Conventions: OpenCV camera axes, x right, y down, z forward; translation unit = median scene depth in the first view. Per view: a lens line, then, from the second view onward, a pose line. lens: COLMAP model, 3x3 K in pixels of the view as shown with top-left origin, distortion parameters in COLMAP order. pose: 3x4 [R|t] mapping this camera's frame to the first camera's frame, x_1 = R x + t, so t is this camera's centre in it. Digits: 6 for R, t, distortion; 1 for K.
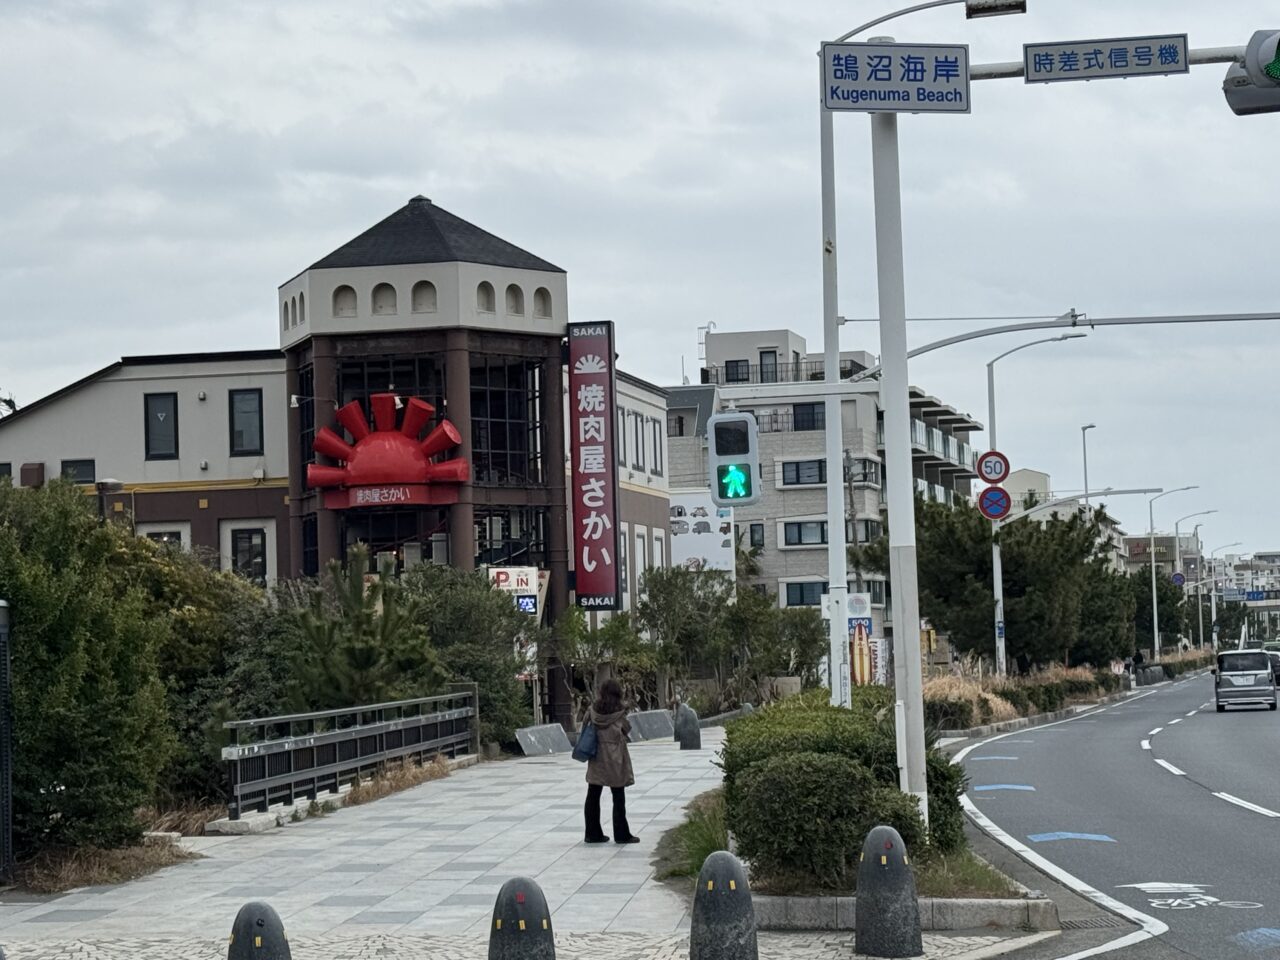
lens RADIAL K [[2926.9, 0, 640.0], [0, 2926.9, 480.0], [0, 0, 1]] dist [0.293473, 0.120115]
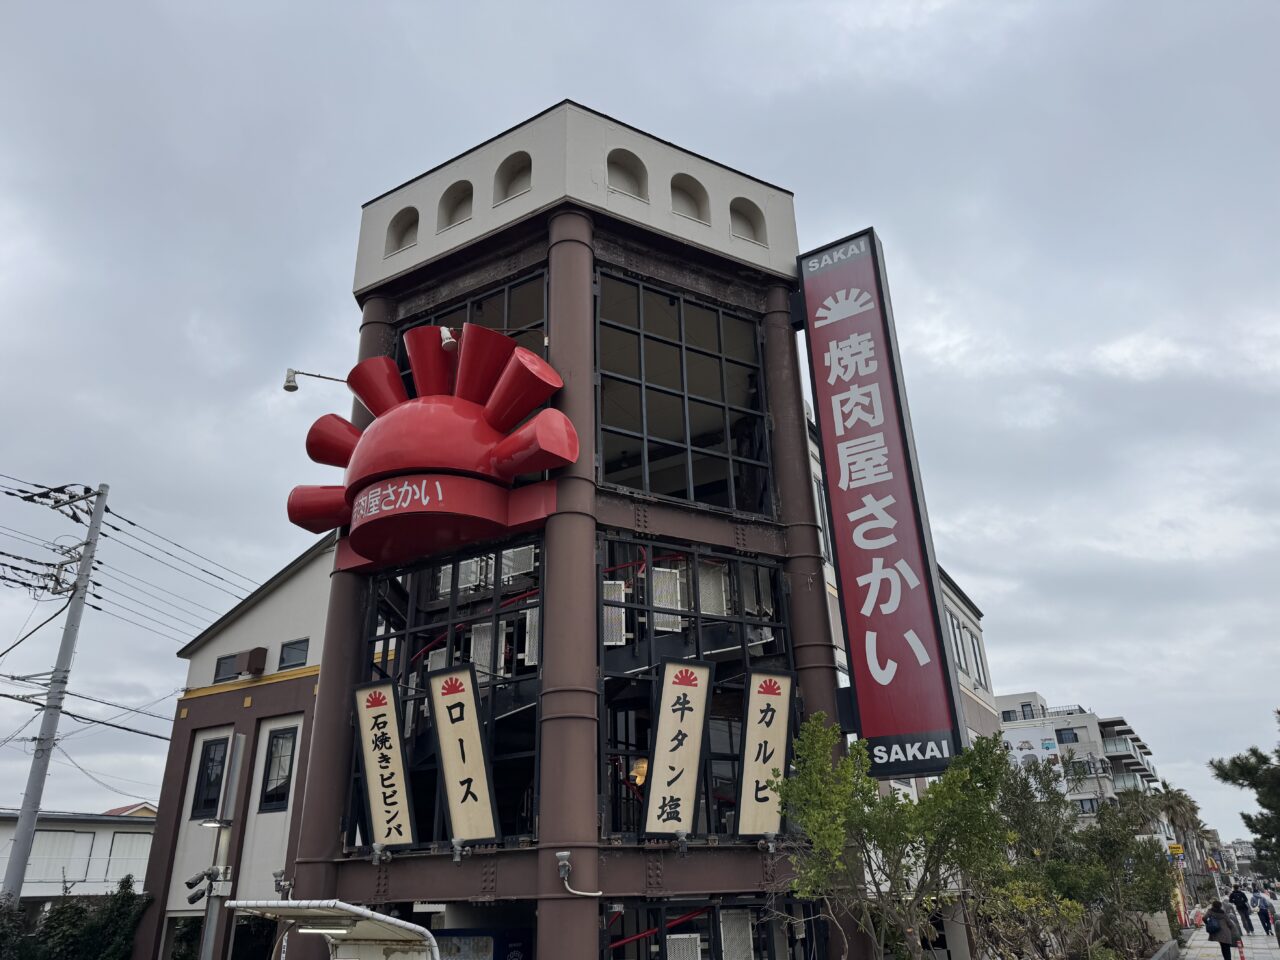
lens RADIAL K [[911.4, 0, 640.0], [0, 911.4, 480.0], [0, 0, 1]] dist [0.191508, -0.314605]
pose [[0.949509, -0.129686, -0.285681, -0.007848], [0.018643, 0.932283, -0.361249, 0.053192], [0.313185, 0.337683, 0.887629, 0.848153]]
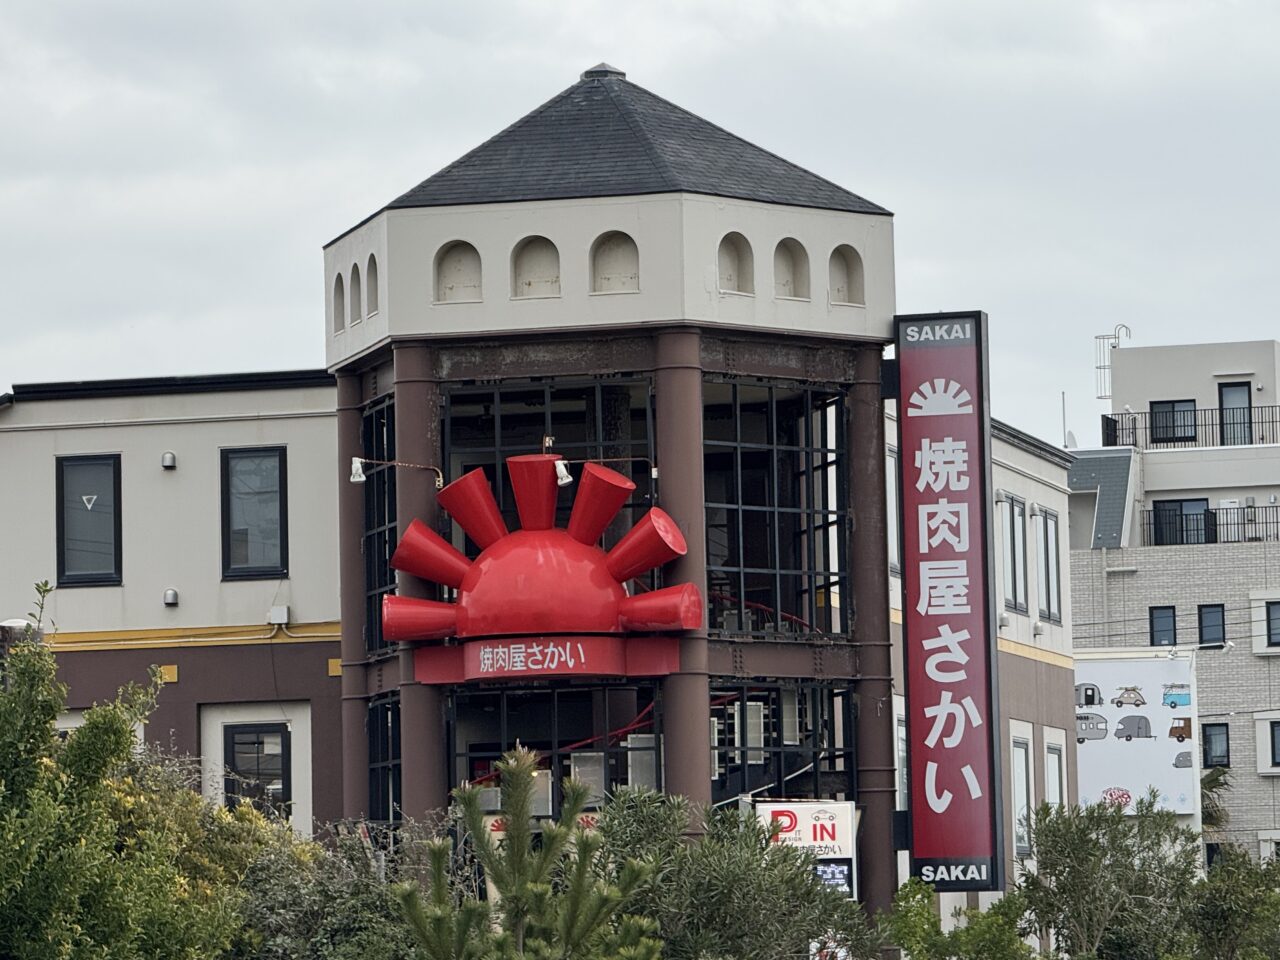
lens RADIAL K [[5612.5, 0, 640.0], [0, 5612.5, 480.0], [0, 0, 1]] dist [0.400635, -0.611194]
pose [[0.998827, 0.002262, -0.048366, -0.021828], [-0.003656, 0.999580, -0.028755, 0.002371], [0.048280, 0.028898, 0.998416, 0.038907]]
